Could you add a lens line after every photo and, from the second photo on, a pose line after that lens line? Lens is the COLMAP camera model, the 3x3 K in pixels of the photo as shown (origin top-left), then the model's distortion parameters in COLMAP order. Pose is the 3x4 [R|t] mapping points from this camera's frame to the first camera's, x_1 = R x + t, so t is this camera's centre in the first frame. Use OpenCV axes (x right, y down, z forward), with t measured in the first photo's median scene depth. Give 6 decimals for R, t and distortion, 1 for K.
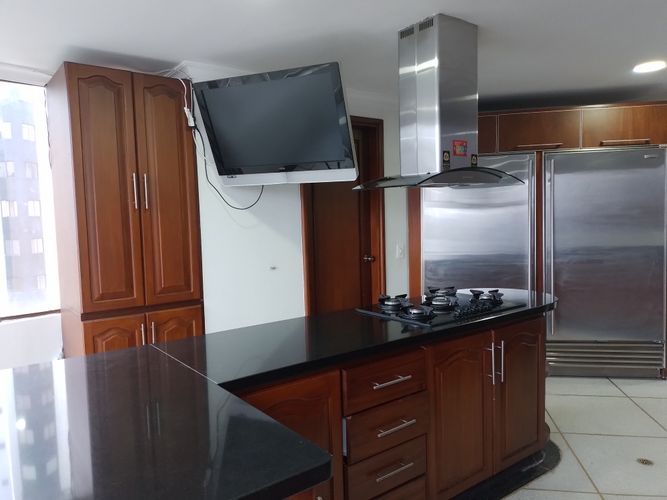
lens RADIAL K [[494.5, 0, 333.9], [0, 494.5, 249.6], [0, 0, 1]] dist [0.083544, -0.035005]
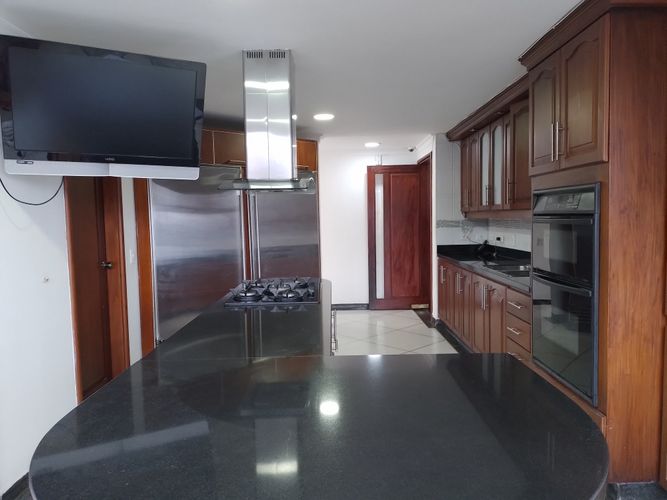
lens RADIAL K [[494.5, 0, 335.3], [0, 494.5, 250.3], [0, 0, 1]] dist [0.083544, -0.035005]
pose [[0.604359, -0.037344, 0.795836, -0.417046], [0.057461, 0.998343, 0.003211, 0.012645], [-0.794637, 0.043789, 0.605503, 0.114109]]
